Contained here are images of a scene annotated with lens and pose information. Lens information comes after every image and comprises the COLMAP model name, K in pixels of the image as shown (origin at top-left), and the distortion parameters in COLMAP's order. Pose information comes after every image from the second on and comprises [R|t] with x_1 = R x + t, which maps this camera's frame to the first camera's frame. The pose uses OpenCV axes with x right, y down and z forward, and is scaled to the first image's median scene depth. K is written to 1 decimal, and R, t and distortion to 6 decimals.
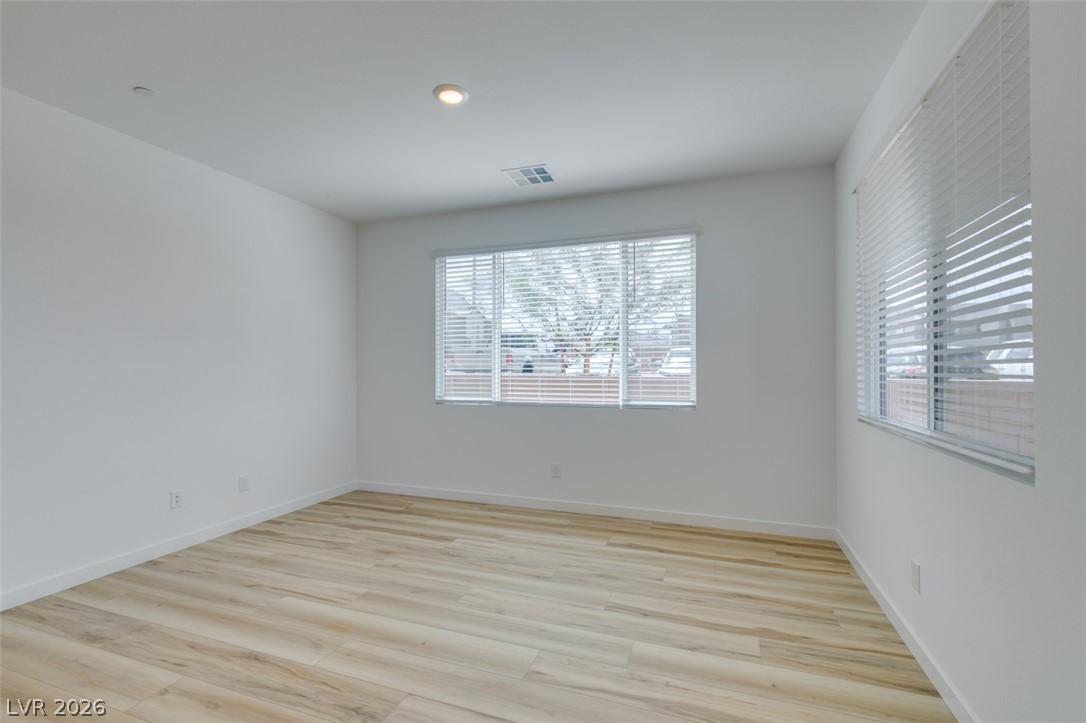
lens RADIAL K [[476.9, 0, 527.7], [0, 476.9, 365.9], [0, 0, 1]] dist [0.017760, -0.000153]
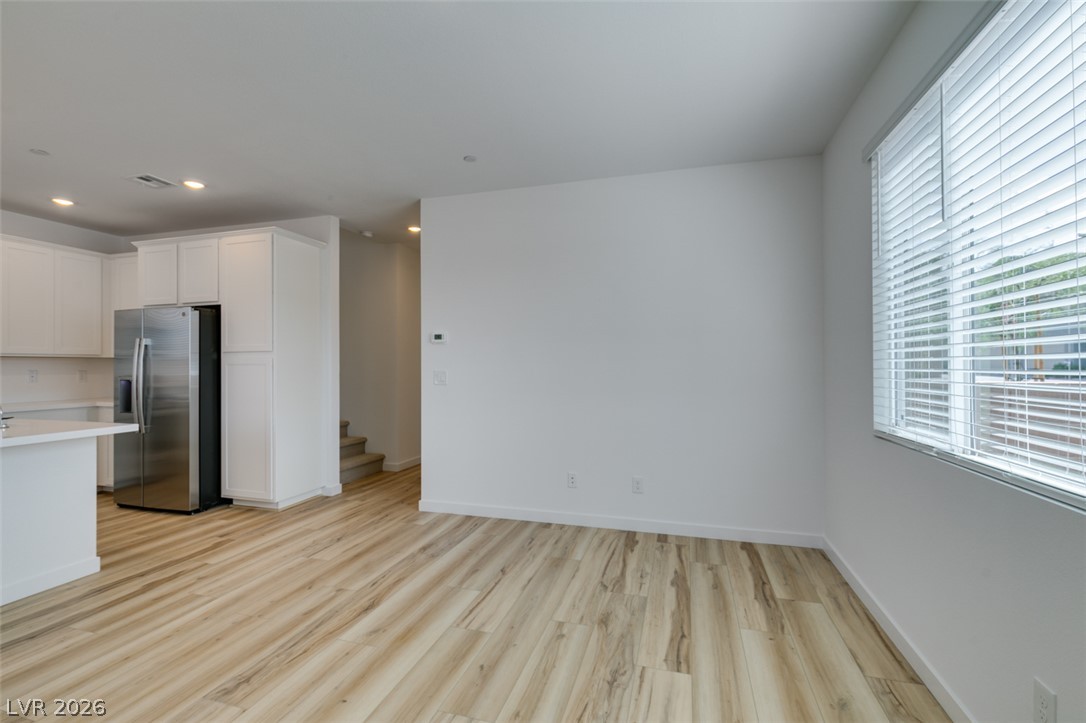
lens RADIAL K [[487.6, 0, 543.4], [0, 487.6, 367.9], [0, 0, 1]] dist [0.000768, -0.000504]
pose [[0.091448, 0.006805, -0.995787, 0.395925], [0.004631, 0.999963, 0.007259, 0.000656], [0.995799, -0.005275, 0.091414, 0.777360]]
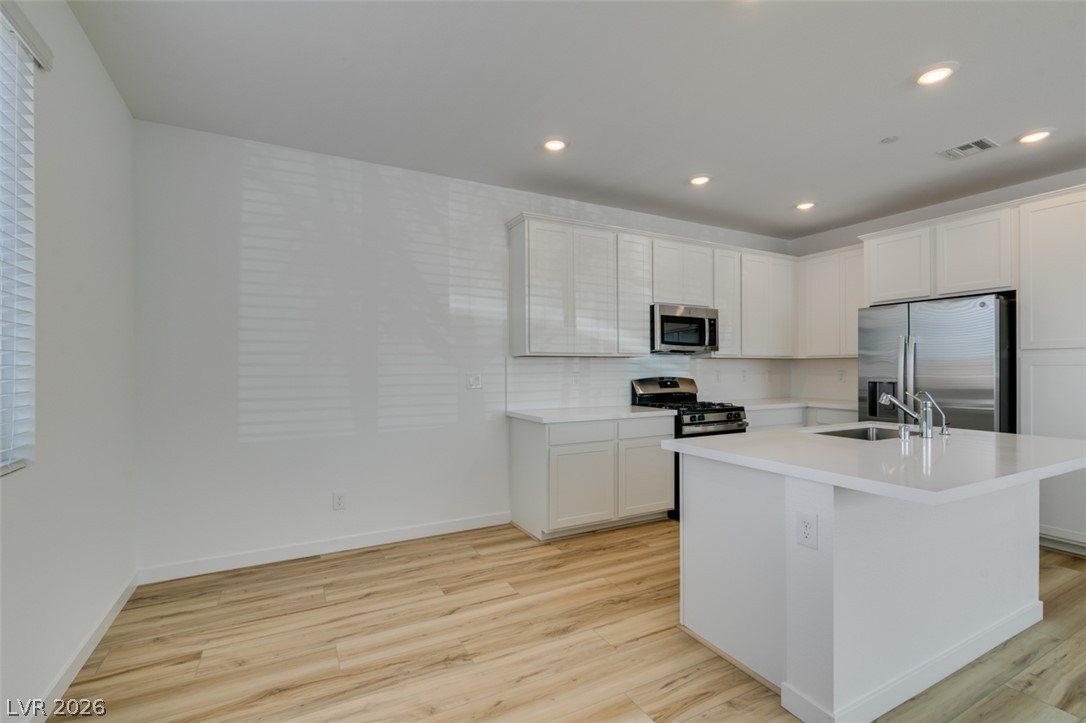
lens RADIAL K [[484.6, 0, 538.6], [0, 484.6, 364.8], [0, 0, 1]] dist [-0.000097, -0.000849]
pose [[-0.656638, -0.002602, -0.754201, 0.459542], [0.002955, 0.999977, -0.006023, 0.000234], [0.754200, -0.006184, -0.656616, 0.022871]]
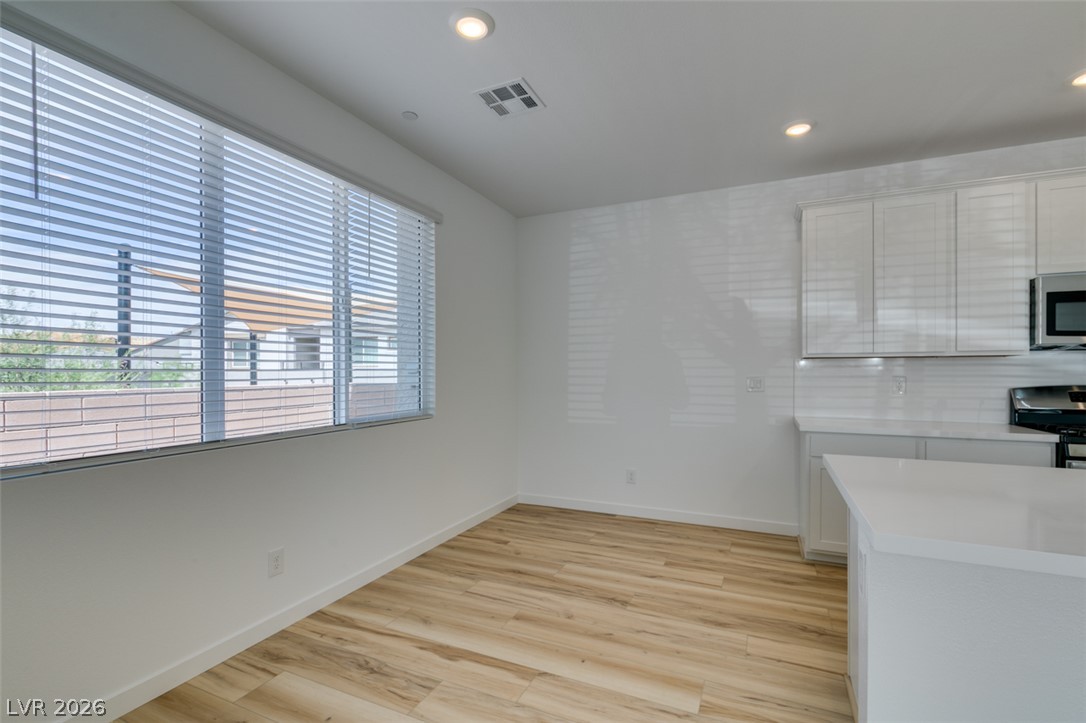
lens RADIAL K [[487.6, 0, 543.4], [0, 487.6, 367.9], [0, 0, 1]] dist [0.000768, -0.000504]
pose [[-0.998584, 0.001982, 0.053154, 0.162463], [0.001643, 0.999978, -0.006412, 0.000311], [-0.053165, -0.006315, -0.998566, 0.305750]]
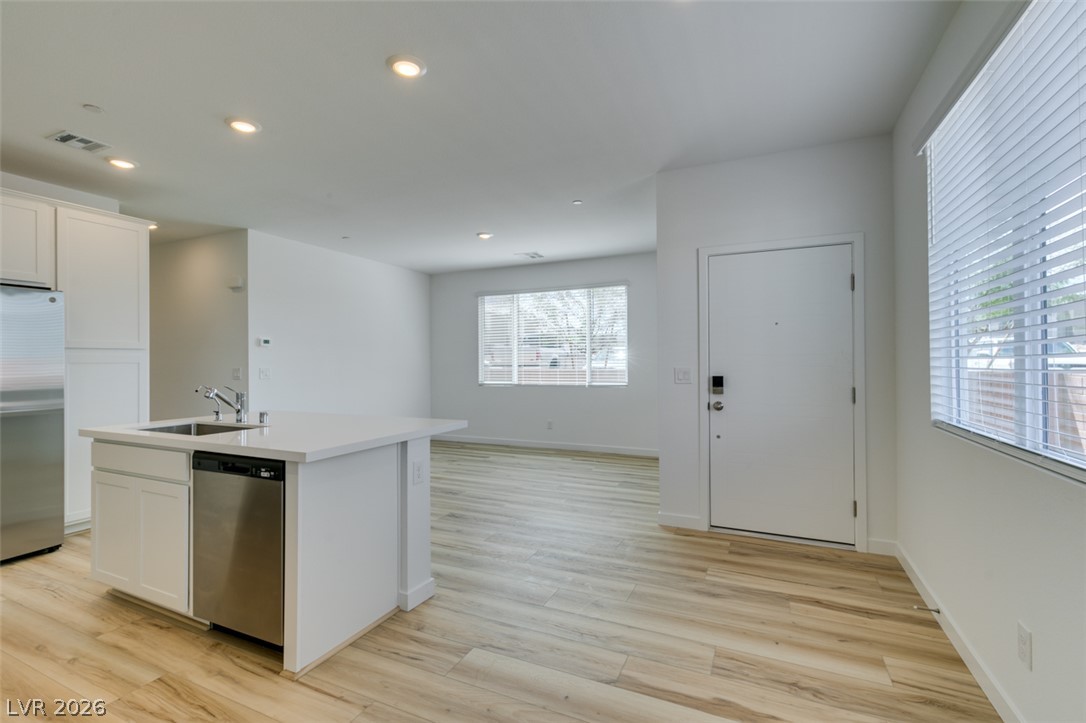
lens RADIAL K [[484.6, 0, 538.6], [0, 484.6, 364.8], [0, 0, 1]] dist [-0.000097, -0.000849]
pose [[0.997480, -0.004913, -0.070771, 0.155136], [0.005232, 0.999977, 0.004323, 0.001341], [0.070748, -0.004683, 0.997483, -0.769465]]
